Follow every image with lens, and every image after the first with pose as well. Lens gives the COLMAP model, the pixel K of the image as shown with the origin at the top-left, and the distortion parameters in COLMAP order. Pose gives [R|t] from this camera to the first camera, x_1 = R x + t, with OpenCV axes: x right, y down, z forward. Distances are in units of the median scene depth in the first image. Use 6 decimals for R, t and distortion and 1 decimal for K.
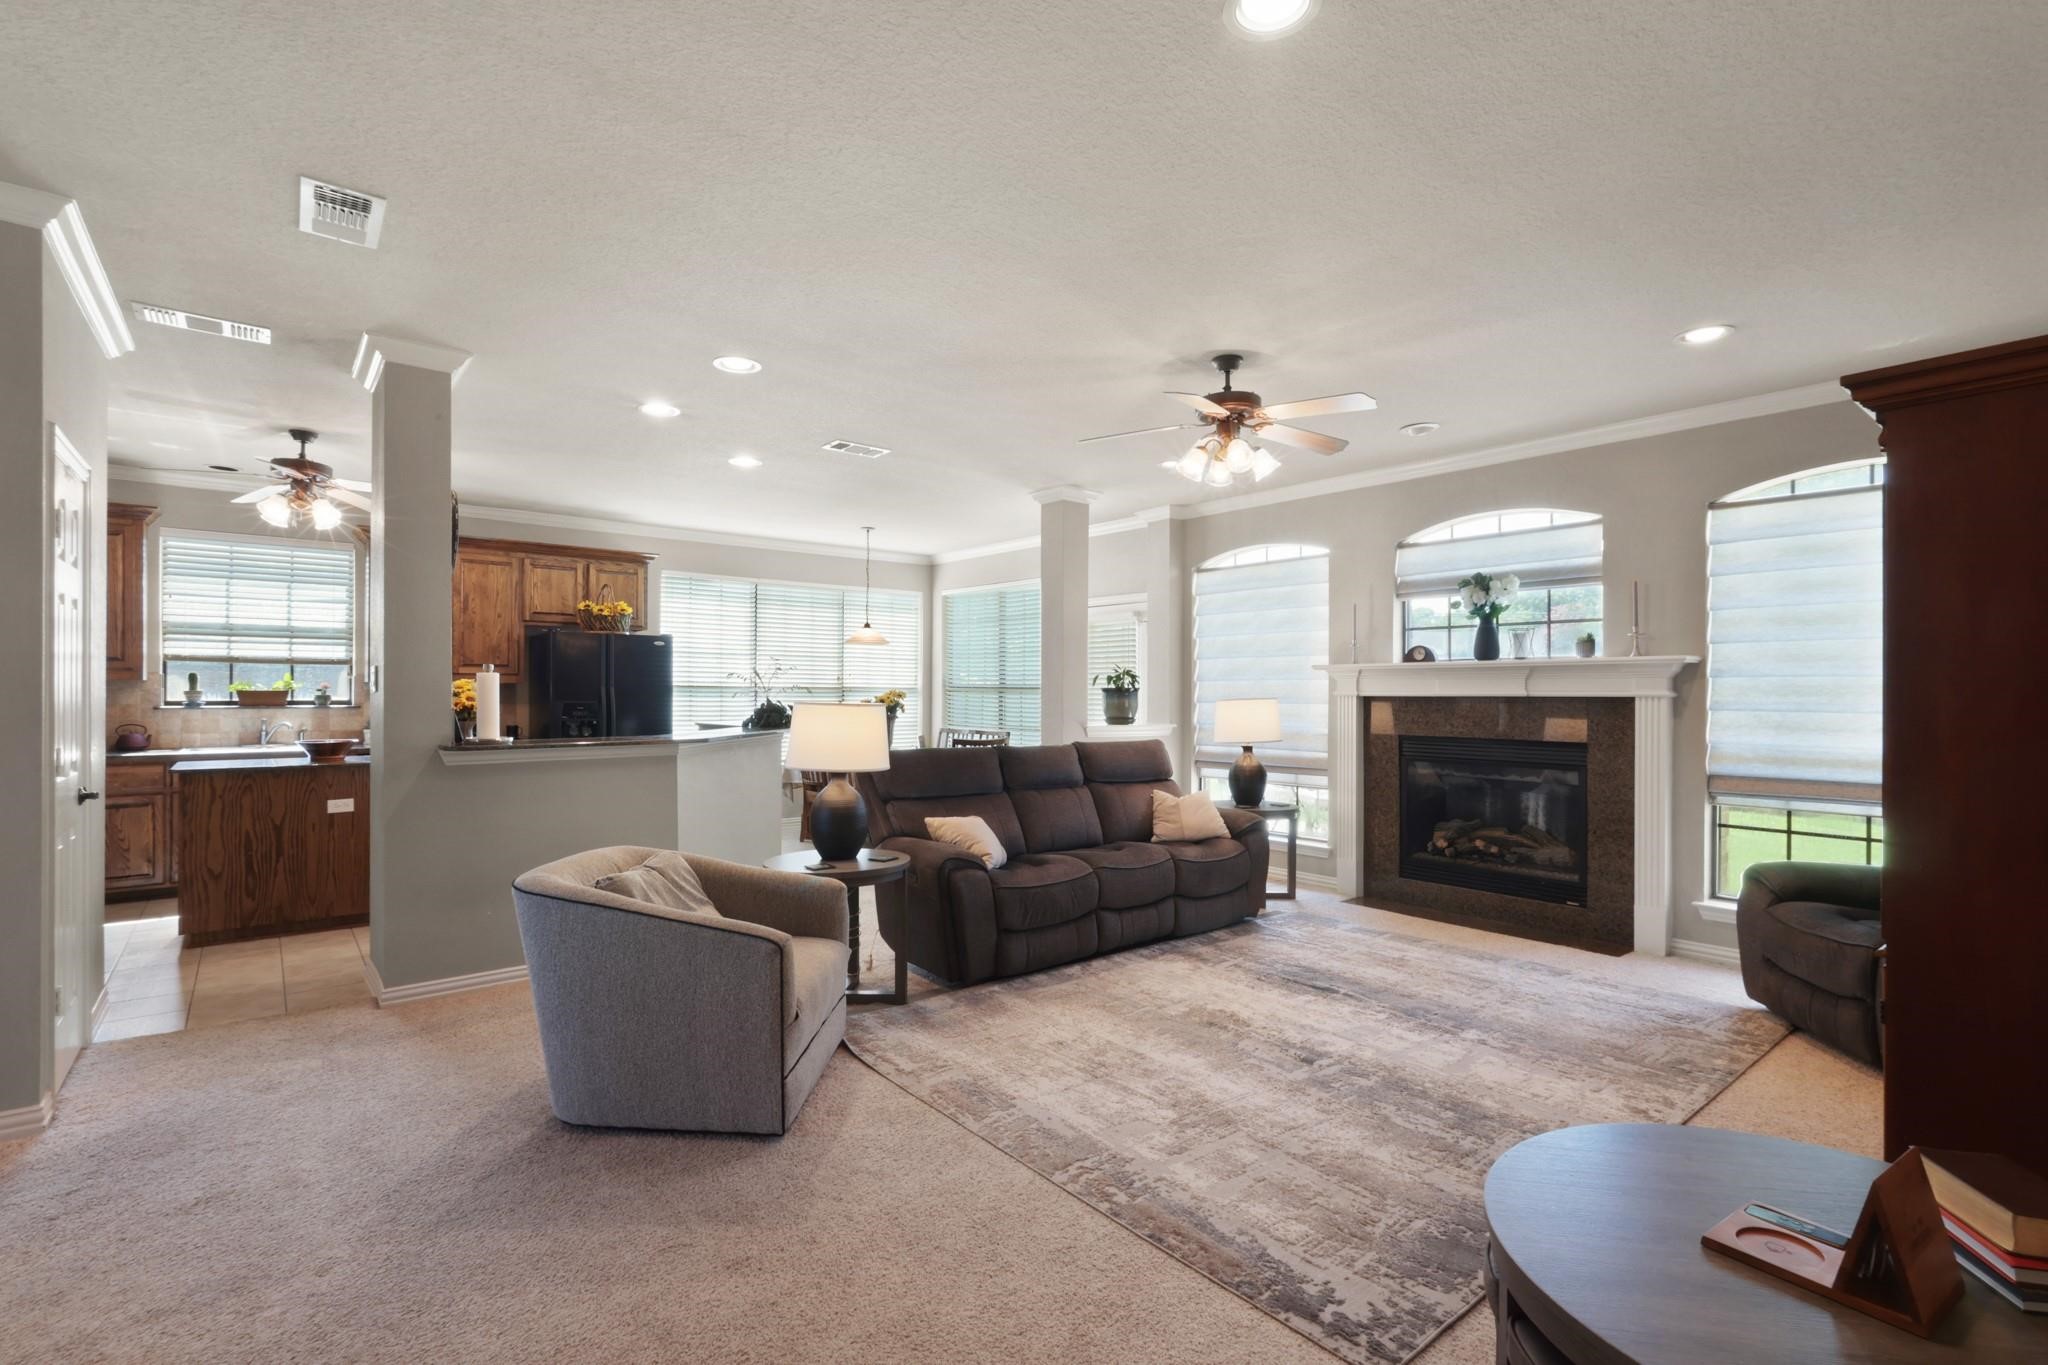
lens RADIAL K [[935.5, 0, 1021.1], [0, 935.5, 675.2], [0, 0, 1]] dist [-0.003824, -0.000630]
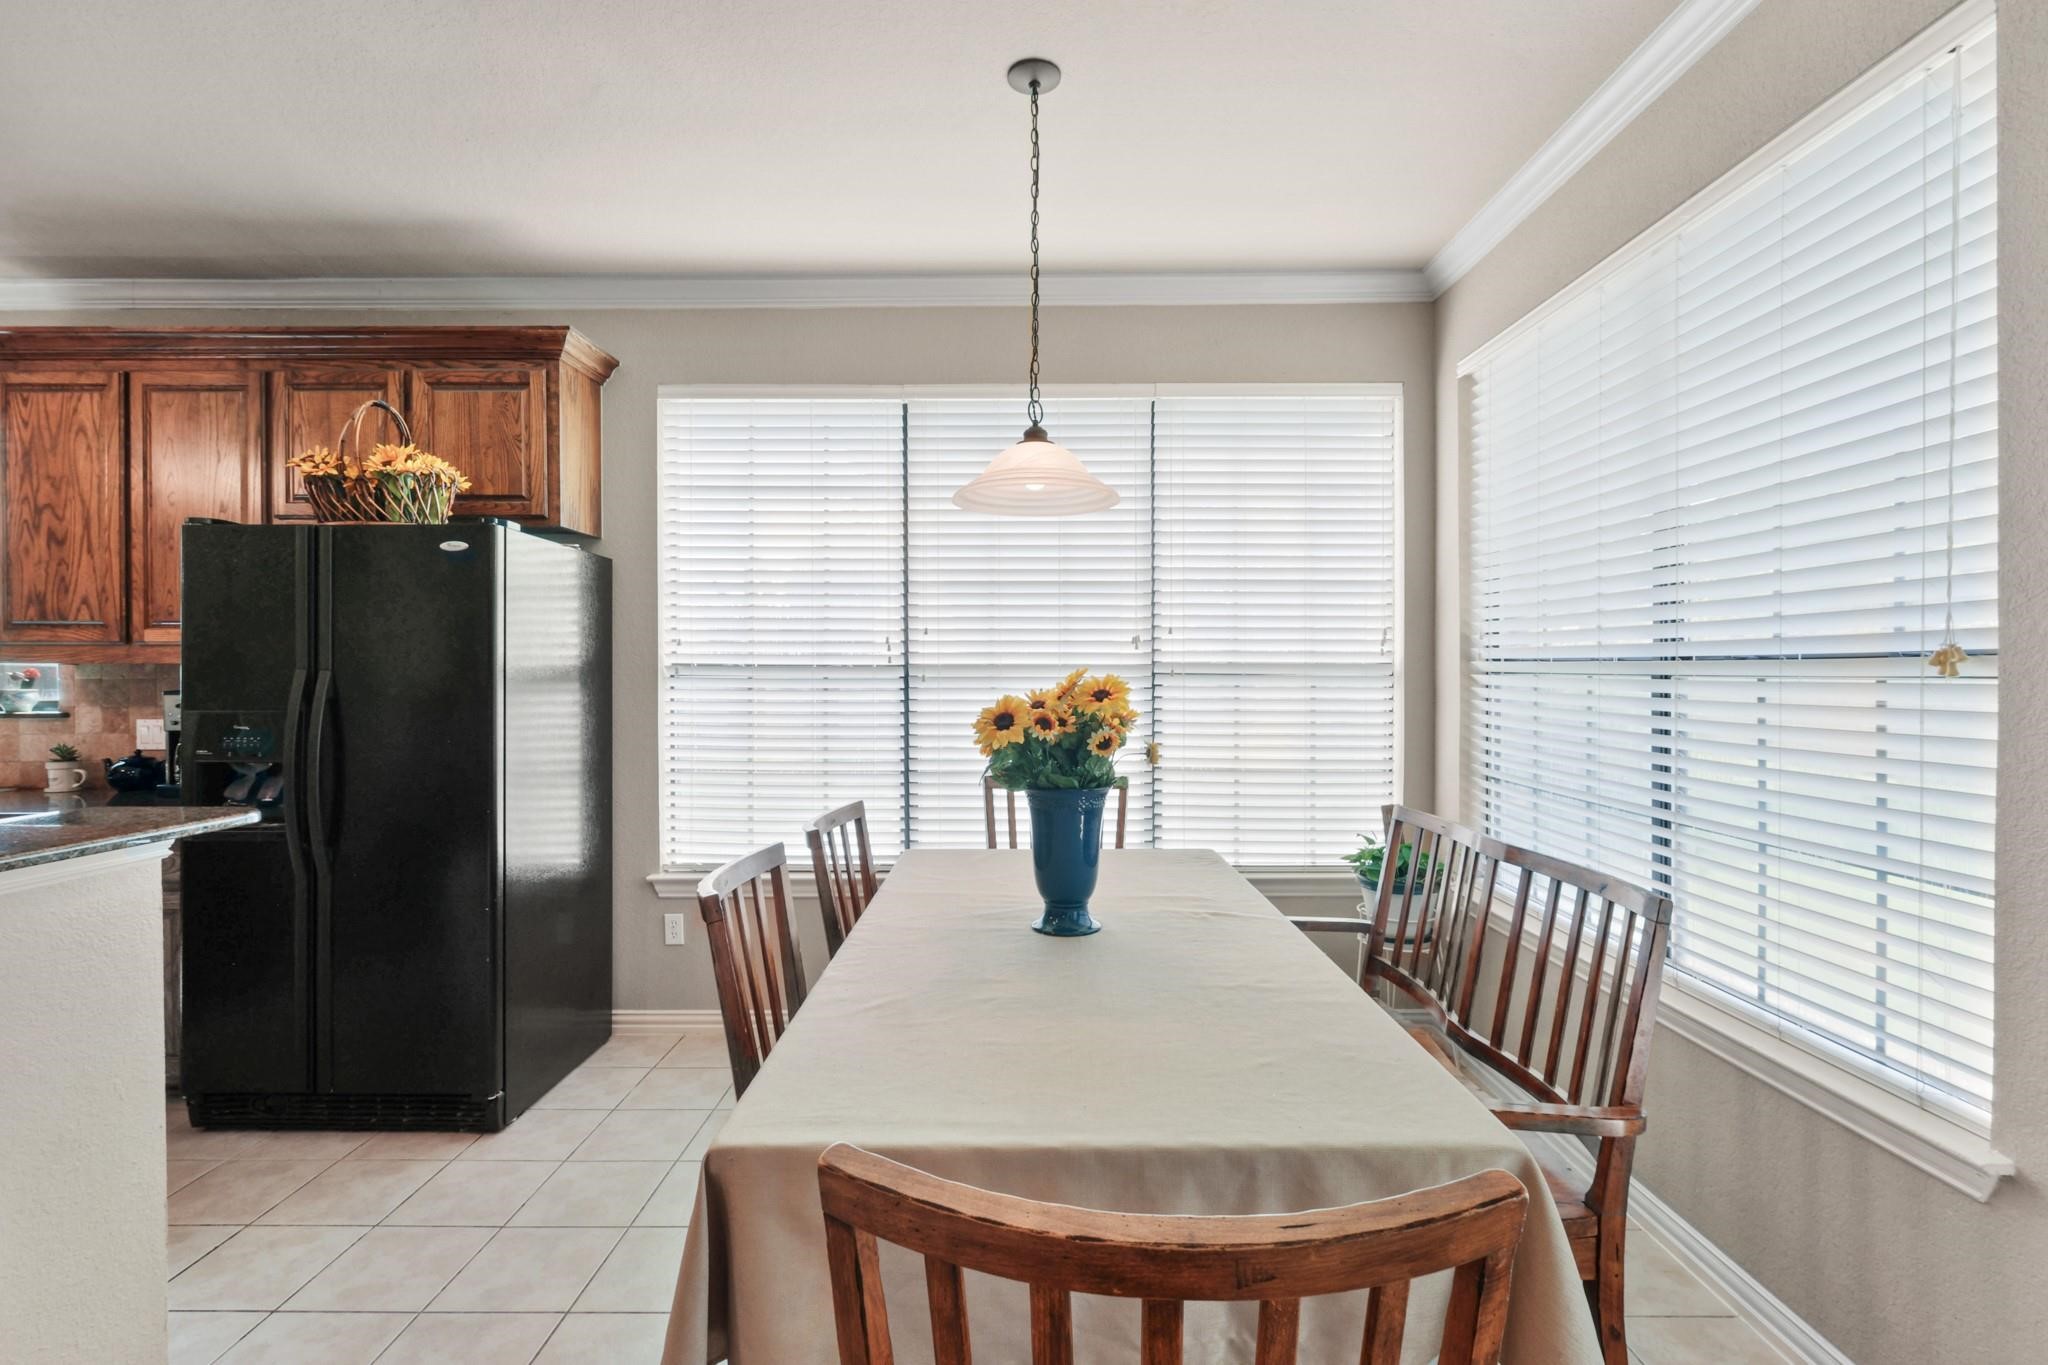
lens RADIAL K [[935.5, 0, 1021.1], [0, 935.5, 675.2], [0, 0, 1]] dist [-0.003824, -0.000630]
pose [[0.776062, -0.004768, -0.630638, 0.004223], [0.017435, 0.999751, 0.013897, 0.022674], [0.630415, -0.021780, 0.775953, 1.399767]]
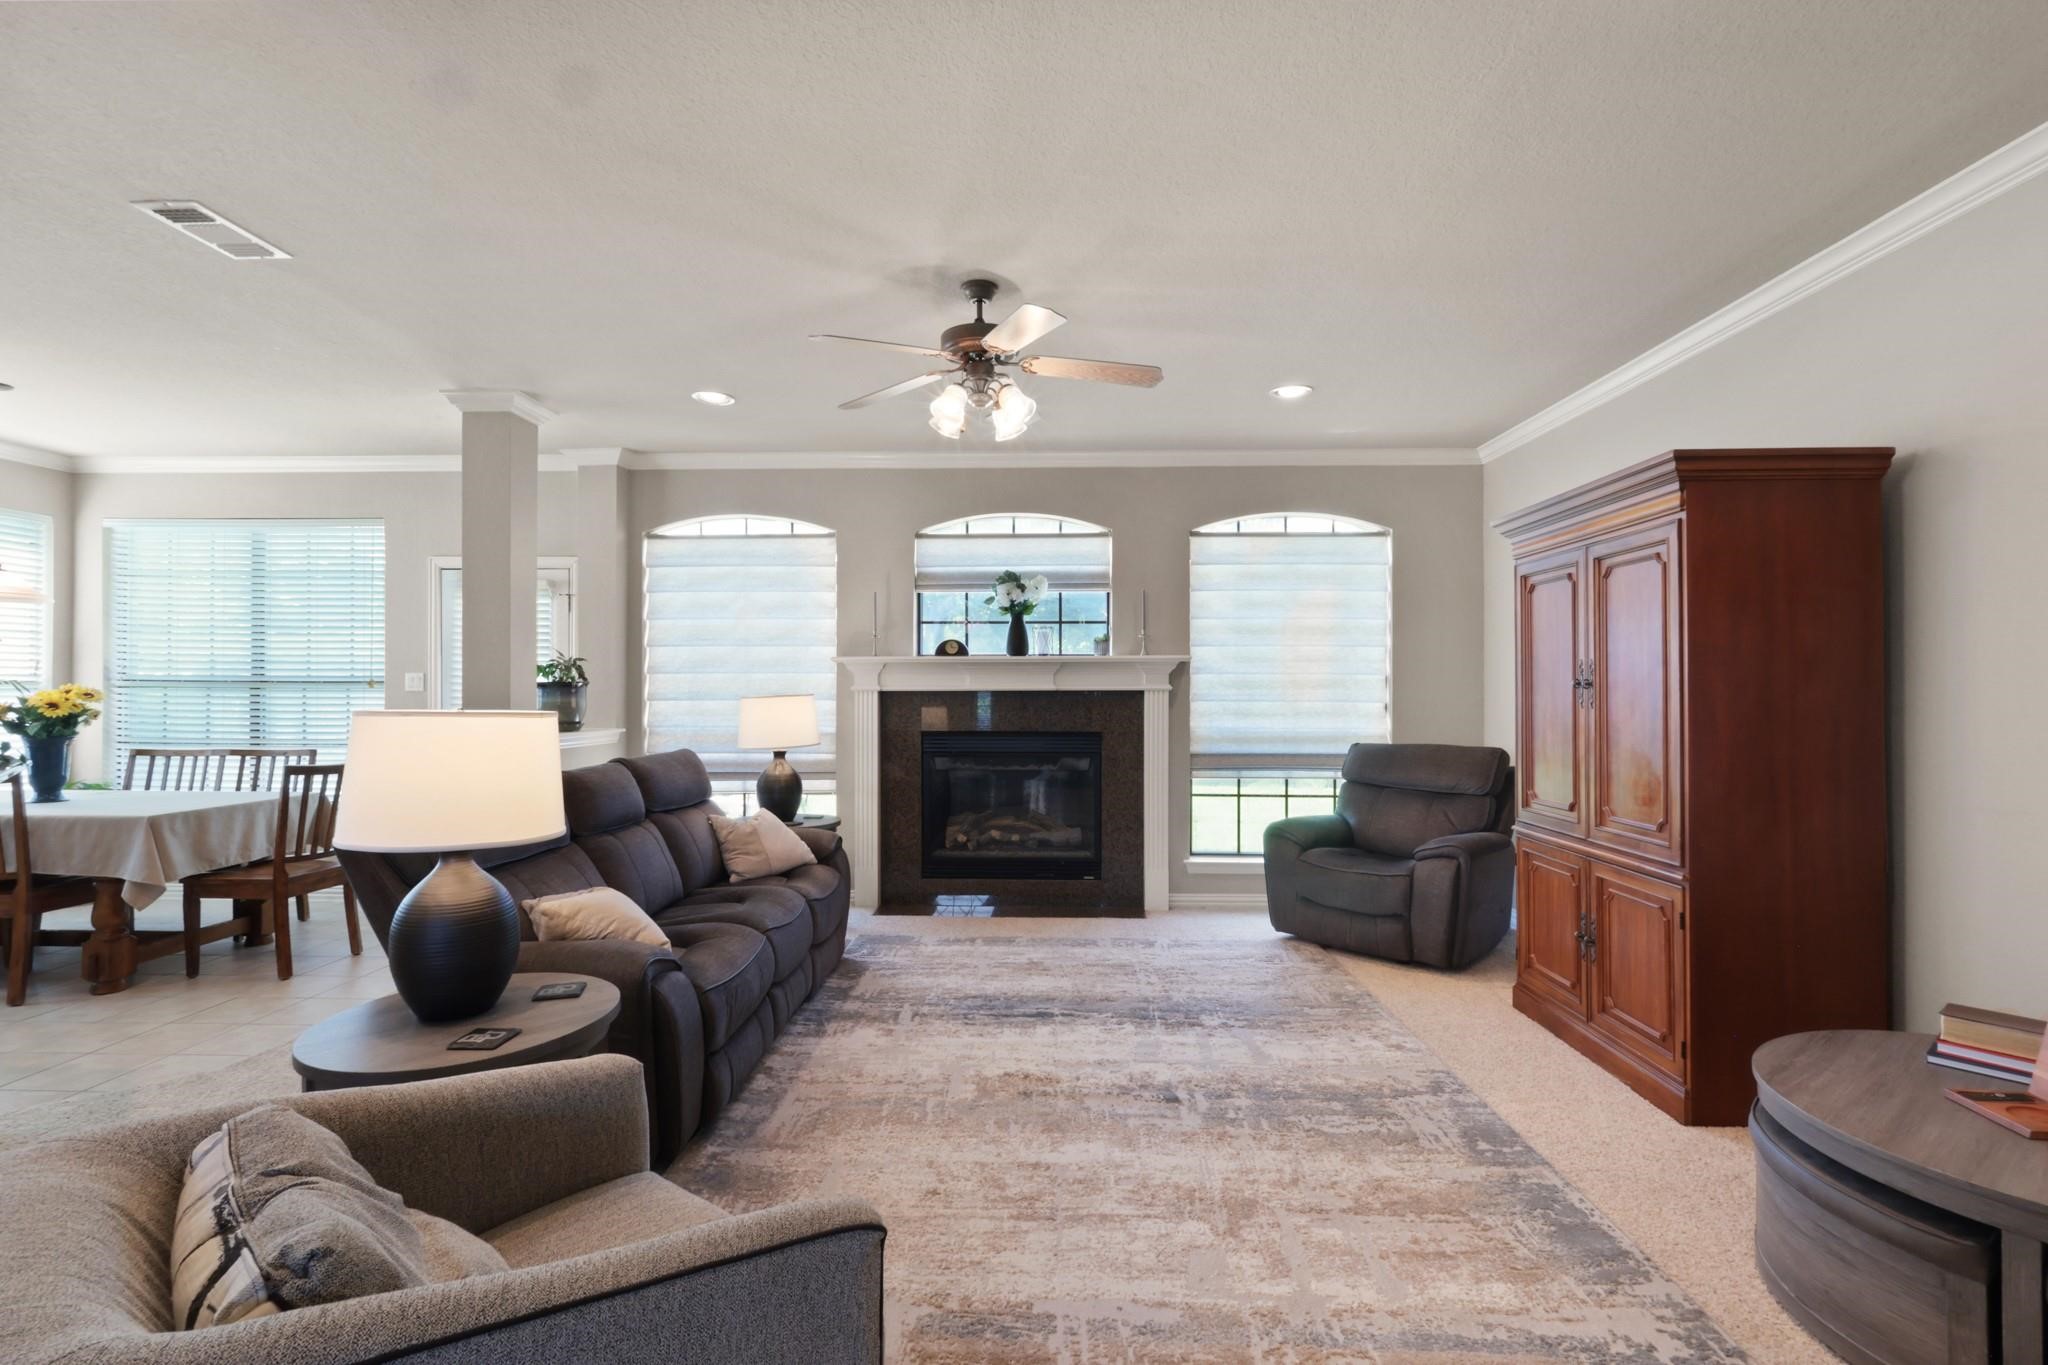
lens RADIAL K [[935.5, 0, 1021.1], [0, 935.5, 675.2], [0, 0, 1]] dist [-0.003824, -0.000630]
pose [[0.657207, 0.007182, 0.753676, -0.310267], [-0.011422, 0.999935, 0.000431, 0.005533], [-0.753624, -0.008892, 0.657246, 0.350677]]
